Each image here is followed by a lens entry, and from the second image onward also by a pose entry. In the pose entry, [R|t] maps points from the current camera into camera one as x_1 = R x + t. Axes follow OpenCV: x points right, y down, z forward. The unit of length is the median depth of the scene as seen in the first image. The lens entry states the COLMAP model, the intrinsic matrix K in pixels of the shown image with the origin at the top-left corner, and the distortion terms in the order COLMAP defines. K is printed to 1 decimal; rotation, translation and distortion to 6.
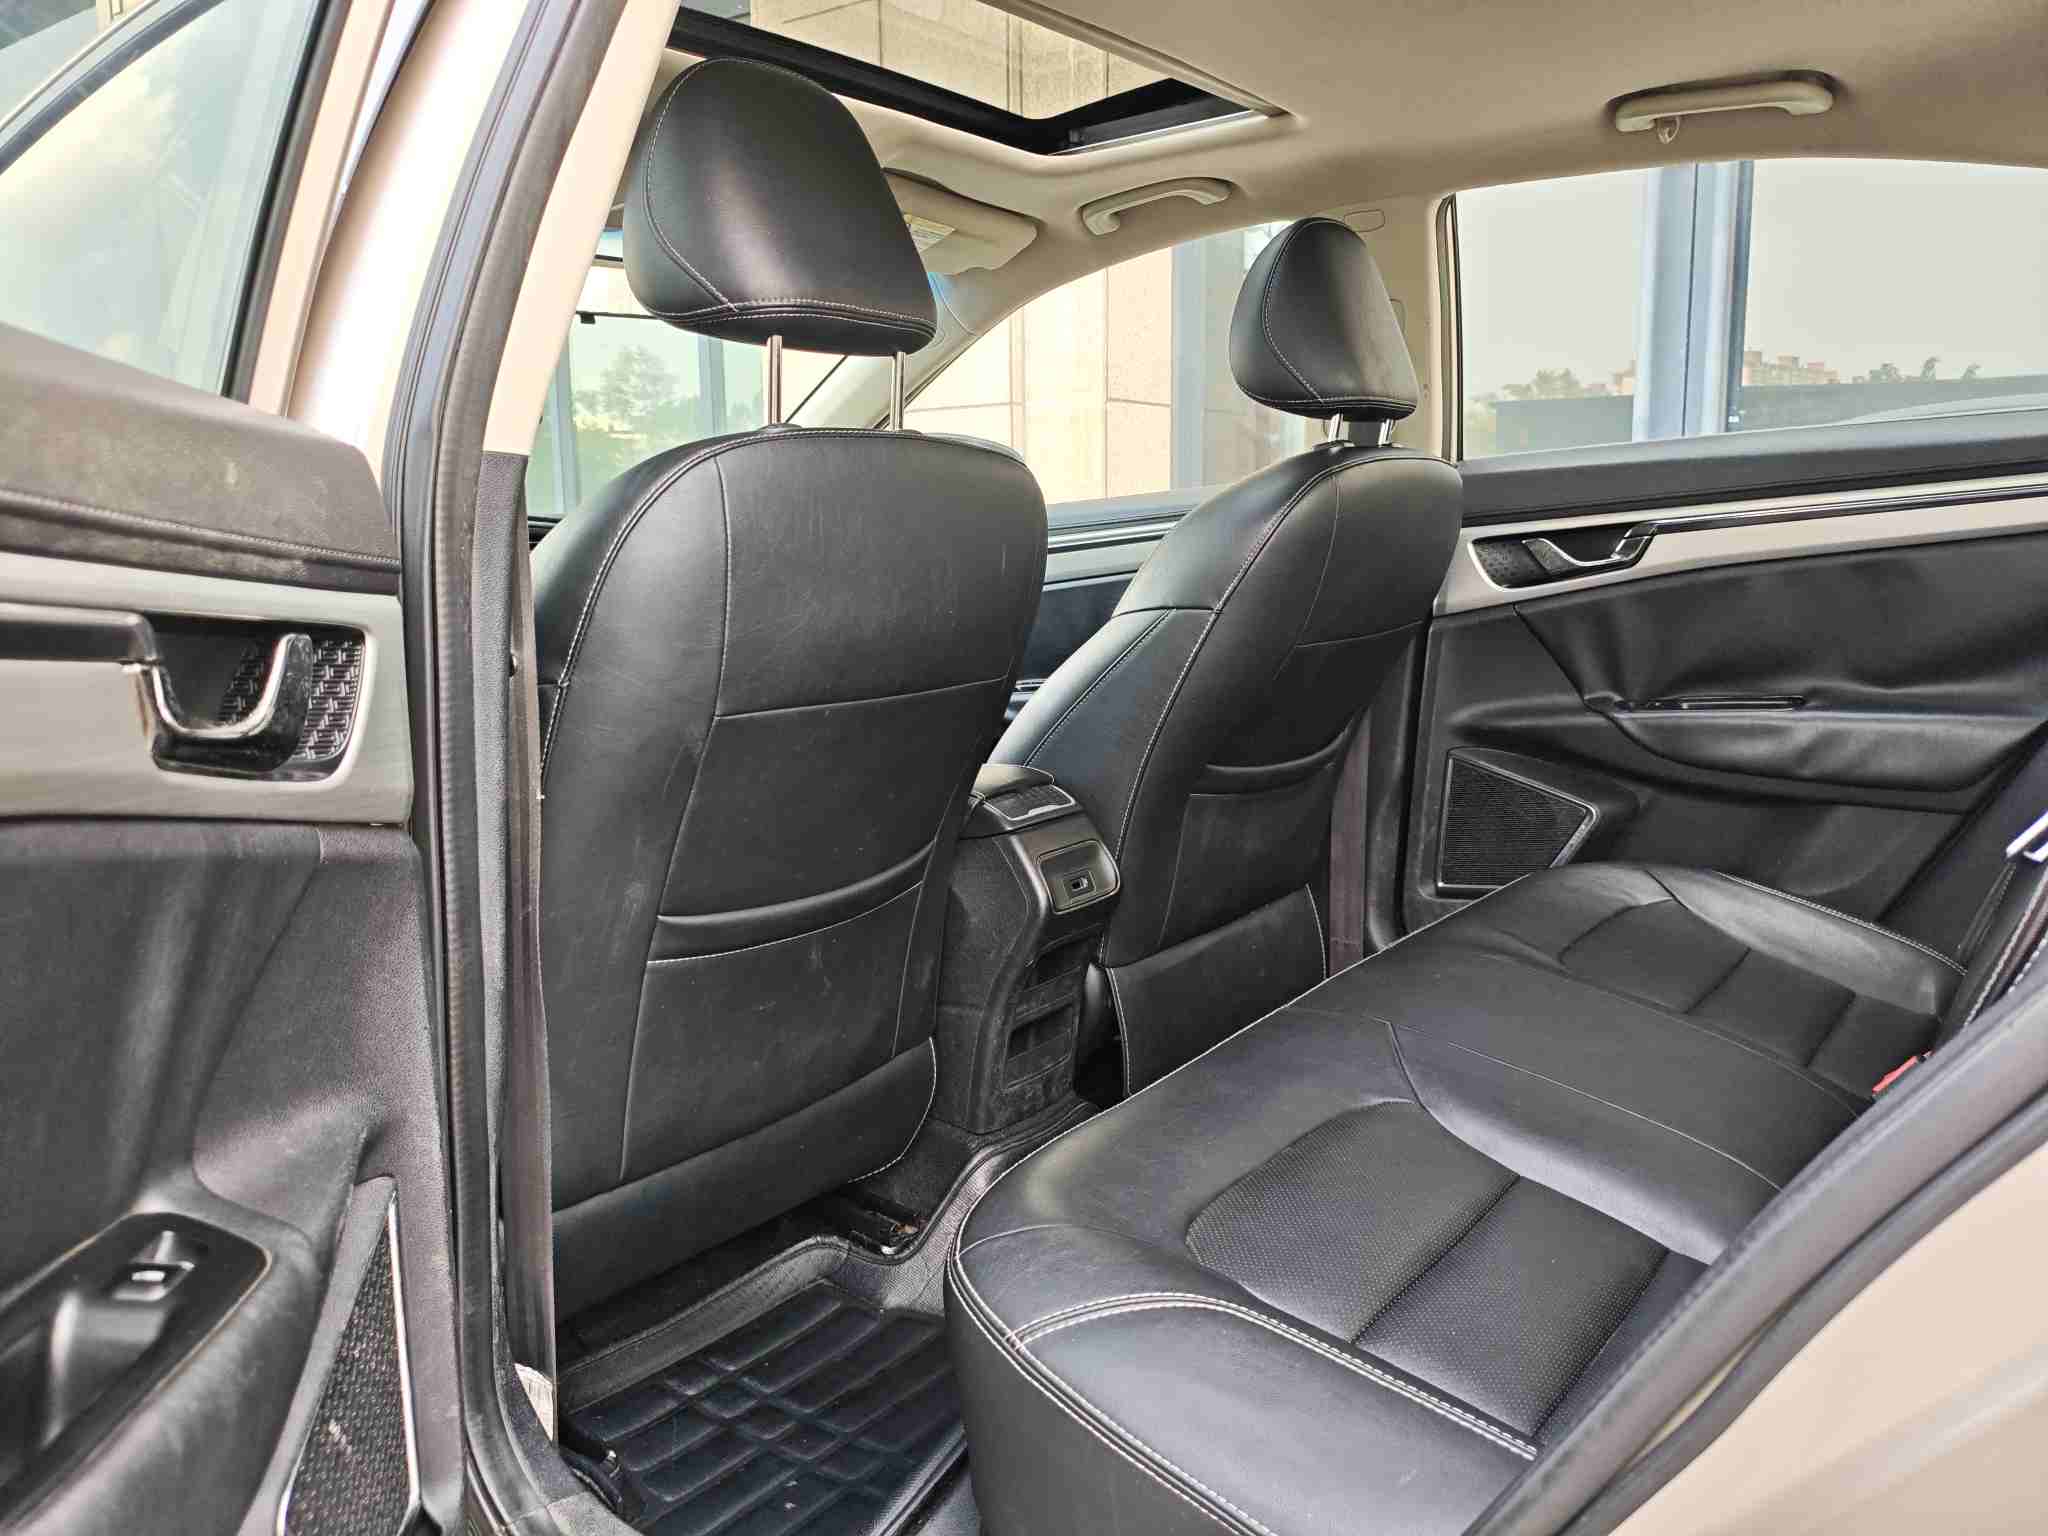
lens RADIAL K [[1519.2, 0, 1017.4], [0, 1519.2, 761.6], [0, 0, 1]] dist [0.053395, -0.085829]
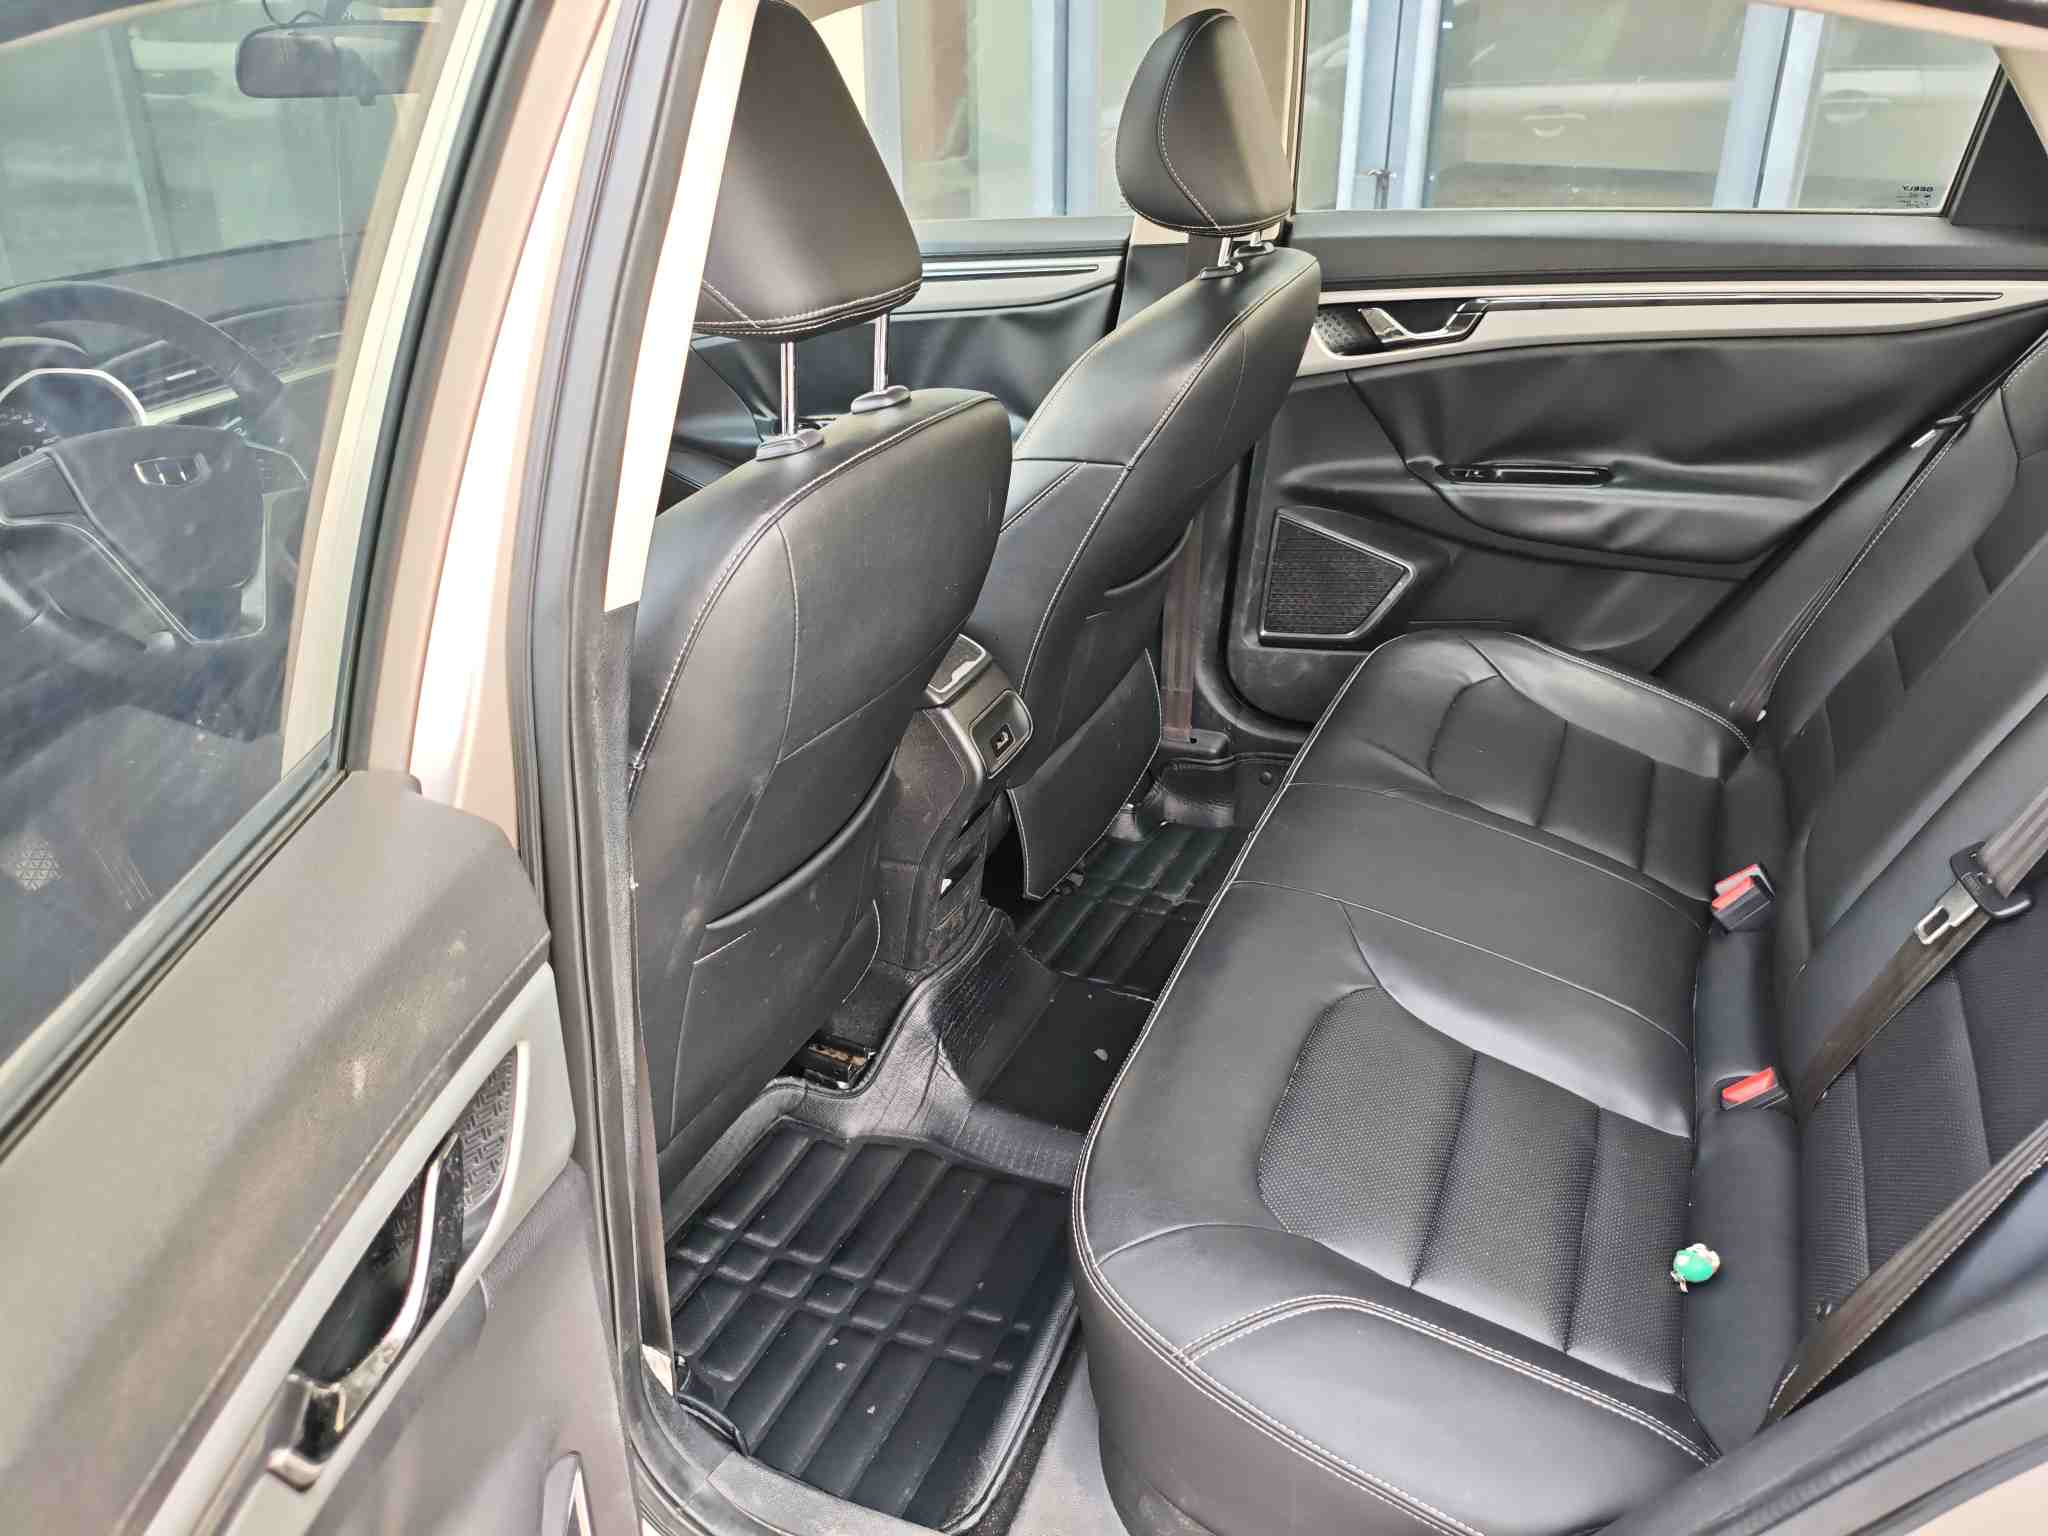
lens RADIAL K [[1519.2, 0, 1017.4], [0, 1519.2, 761.6], [0, 0, 1]] dist [0.053395, -0.085829]
pose [[0.974916, -0.093559, 0.201954, -0.141418], [0.033209, 0.958349, 0.283661, -0.175817], [-0.220081, -0.269839, 0.937417, 0.021546]]
